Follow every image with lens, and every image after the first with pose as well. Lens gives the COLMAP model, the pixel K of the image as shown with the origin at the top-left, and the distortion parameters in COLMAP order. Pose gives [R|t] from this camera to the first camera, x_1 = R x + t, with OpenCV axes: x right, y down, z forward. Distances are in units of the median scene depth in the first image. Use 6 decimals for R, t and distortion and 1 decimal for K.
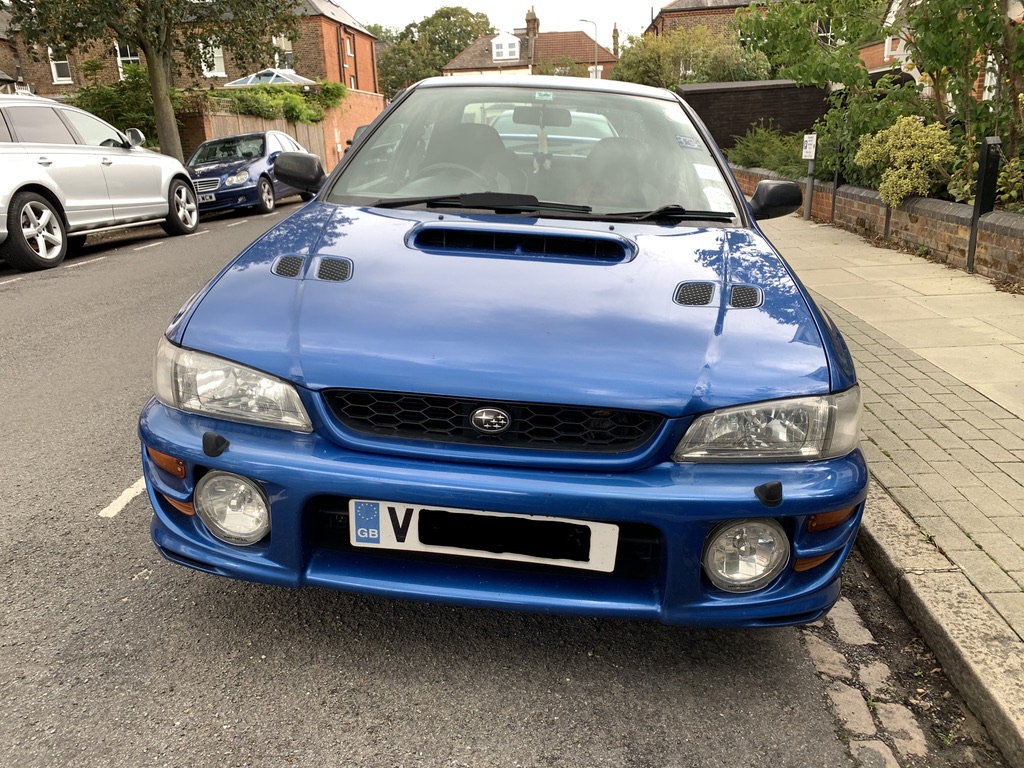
lens RADIAL K [[784.4, 0, 507.8], [0, 784.4, 380.4], [0, 0, 1]] dist [0.020237, -0.016724]
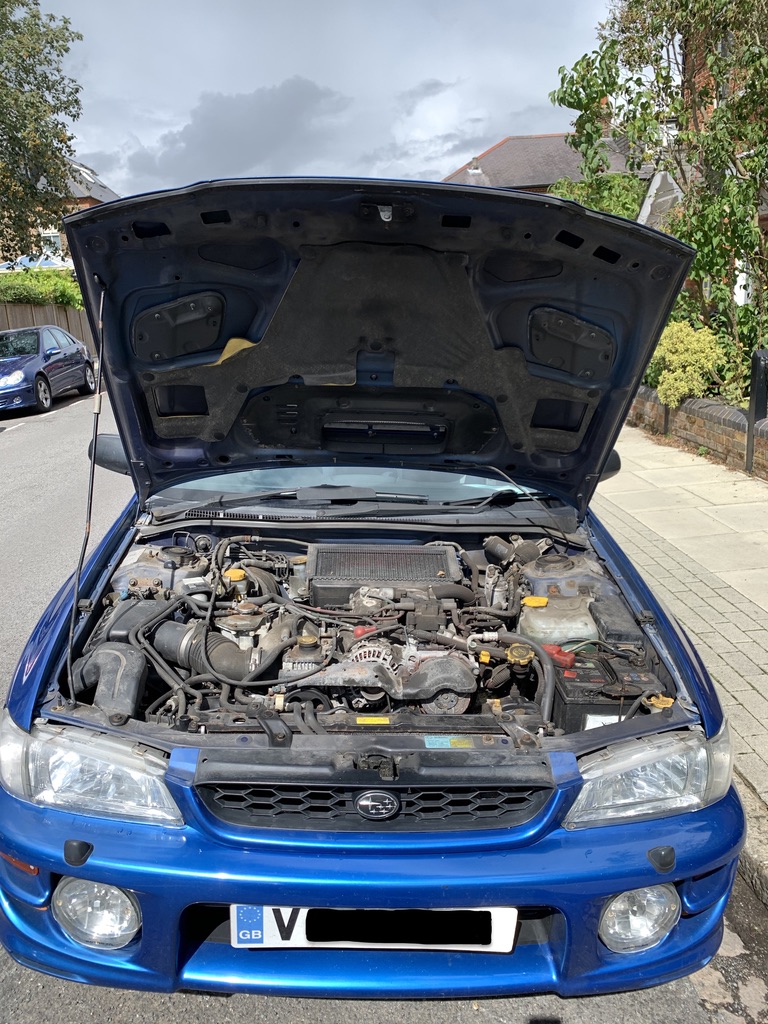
lens RADIAL K [[784.4, 0, 378.9], [0, 784.4, 519.9], [0, 0, 1]] dist [0.020237, -0.016724]
pose [[0.993178, -0.046283, 0.107031, -0.086579], [0.051239, 0.997716, -0.044025, -0.207136], [-0.104749, 0.049209, 0.993280, 0.024501]]
